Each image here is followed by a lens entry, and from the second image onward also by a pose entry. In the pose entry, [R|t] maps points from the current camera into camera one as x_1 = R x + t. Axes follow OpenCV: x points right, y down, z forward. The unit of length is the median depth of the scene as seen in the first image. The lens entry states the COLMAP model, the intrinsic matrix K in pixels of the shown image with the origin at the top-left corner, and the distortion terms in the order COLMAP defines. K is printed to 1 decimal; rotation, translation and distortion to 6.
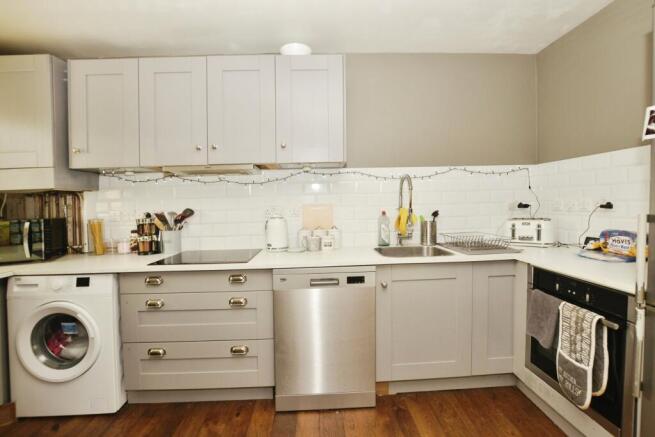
lens RADIAL K [[299.8, 0, 332.0], [0, 299.8, 213.5], [0, 0, 1]] dist [-0.030611, 0.002543]
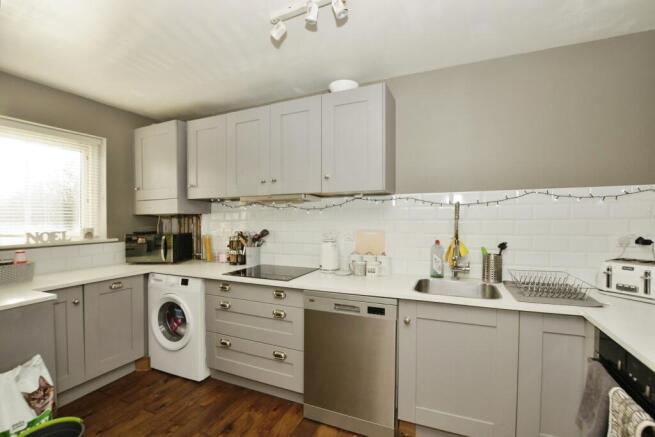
lens RADIAL K [[299.8, 0, 328.2], [0, 299.8, 225.3], [0, 0, 1]] dist [-0.030611, 0.002543]
pose [[0.895723, 0.029947, -0.443603, 0.300170], [-0.033564, 0.999437, -0.000302, -0.044830], [0.443344, 0.015160, 0.896223, 0.030372]]
